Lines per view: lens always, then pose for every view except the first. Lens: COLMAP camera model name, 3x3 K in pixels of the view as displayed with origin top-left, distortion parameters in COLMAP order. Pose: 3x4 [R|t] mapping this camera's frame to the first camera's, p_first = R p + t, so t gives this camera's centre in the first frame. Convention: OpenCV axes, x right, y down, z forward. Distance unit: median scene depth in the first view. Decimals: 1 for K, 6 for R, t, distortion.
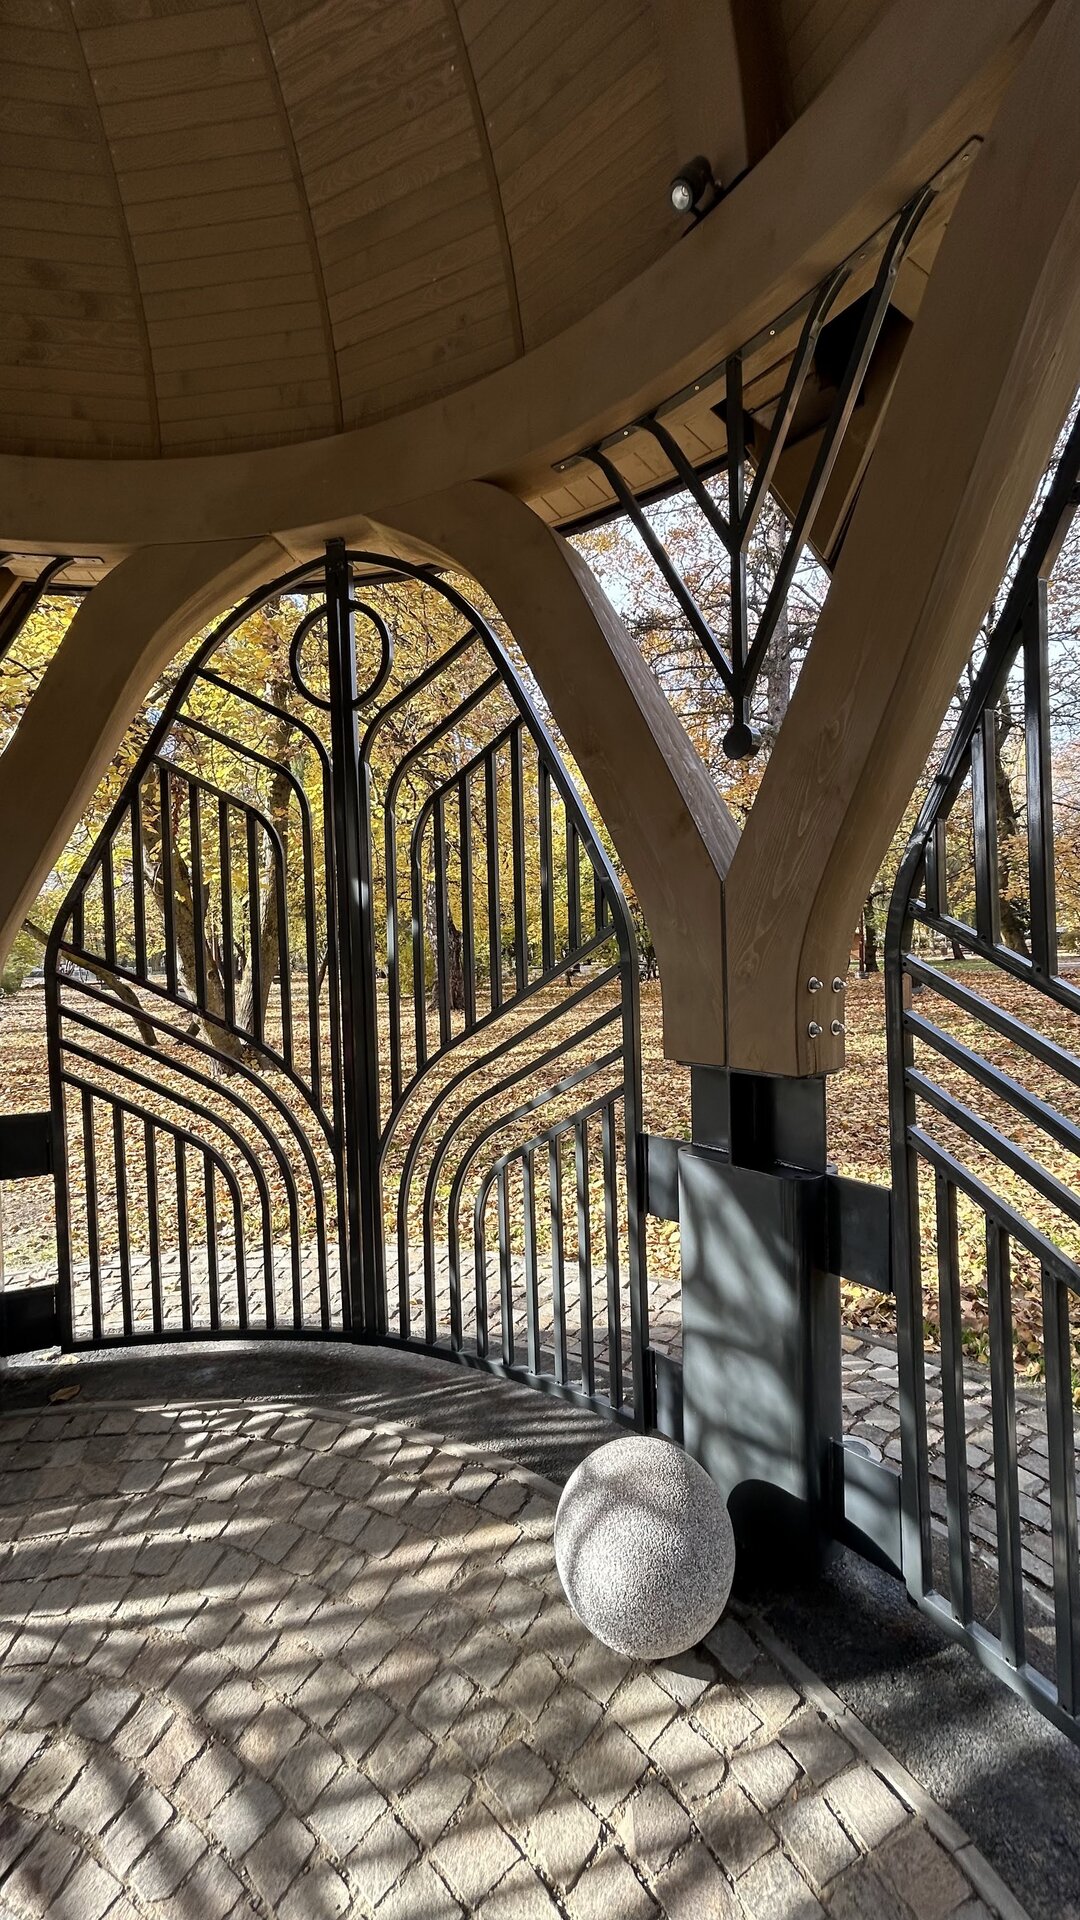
lens RADIAL K [[792.5, 0, 557.2], [0, 792.5, 965.4], [0, 0, 1]] dist [-0.002874, -0.001864]
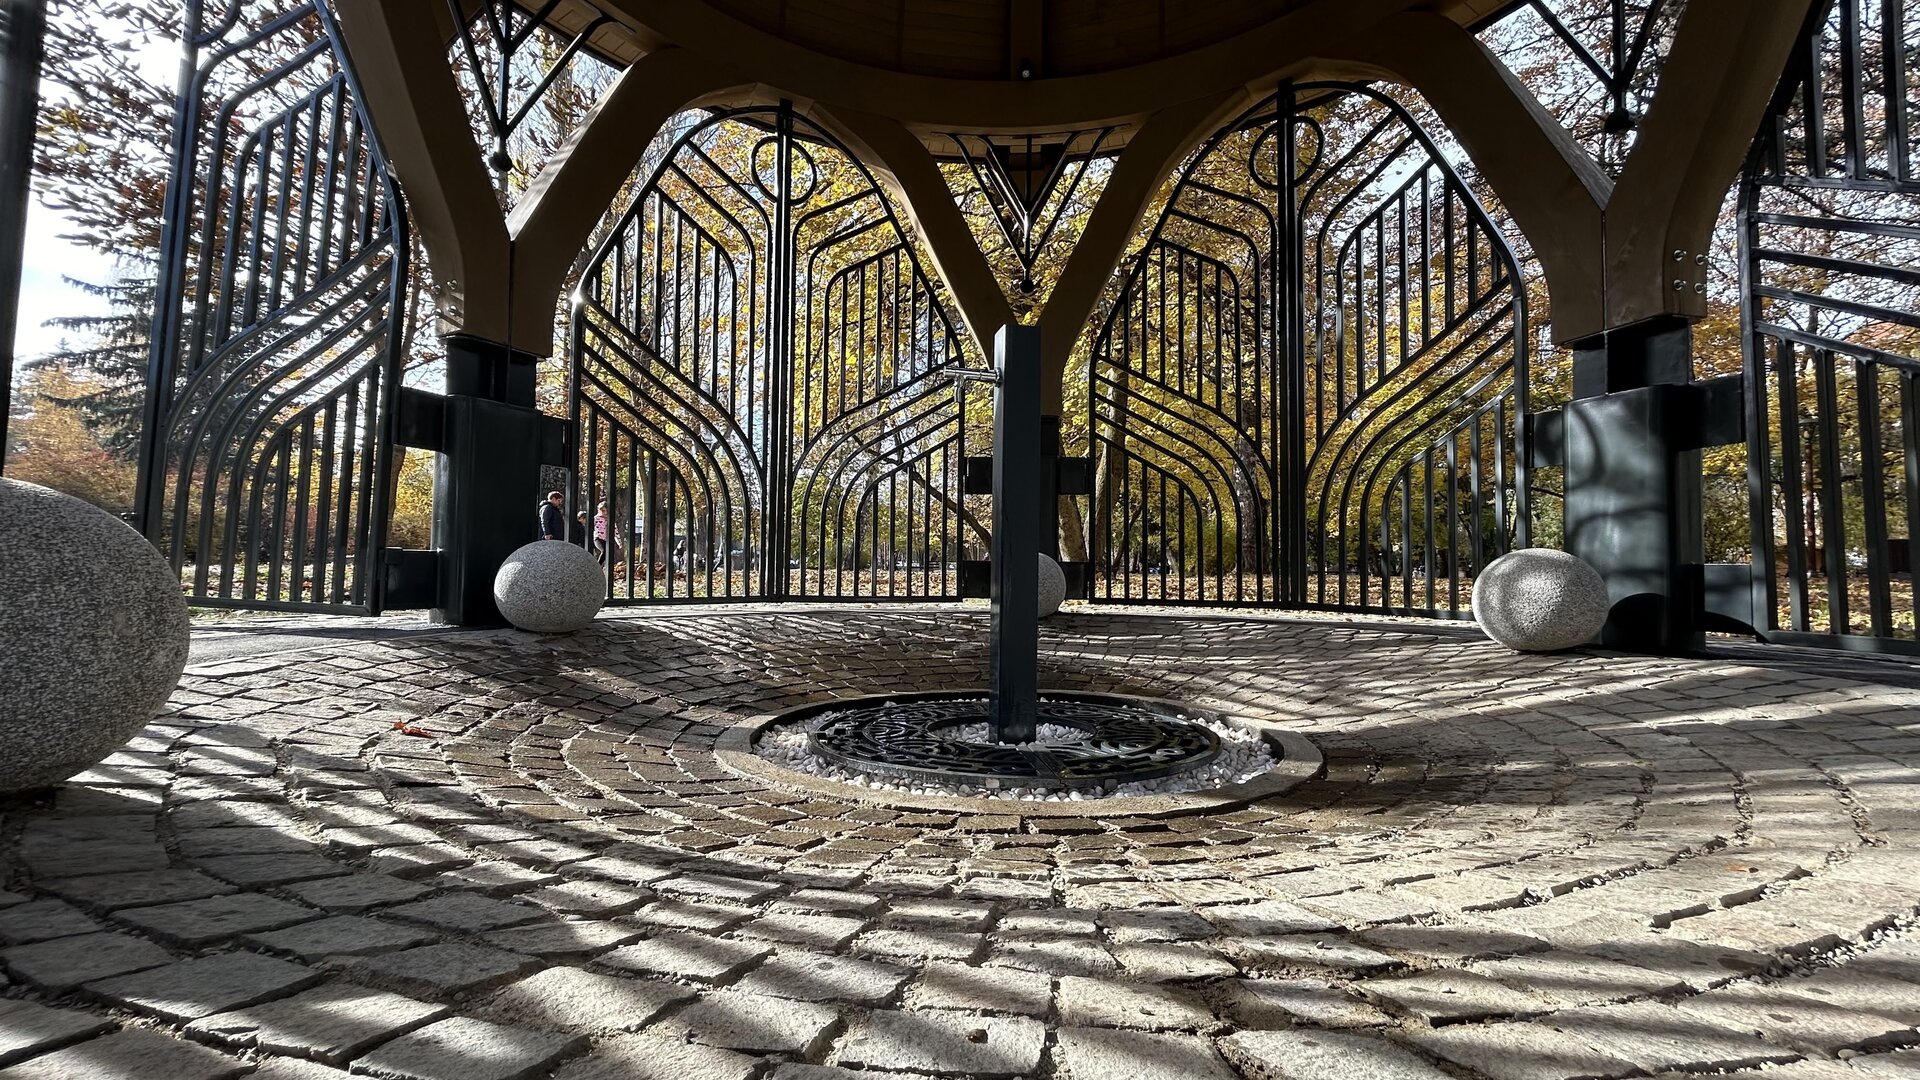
lens RADIAL K [[792.5, 0, 952.7], [0, 792.5, 539.0], [0, 0, 1]] dist [-0.002874, -0.001864]
pose [[0.893174, 0.022899, -0.449127, -0.150368], [-0.049753, 0.997604, -0.048079, 0.464797], [0.446950, 0.065288, 0.892173, -0.610770]]
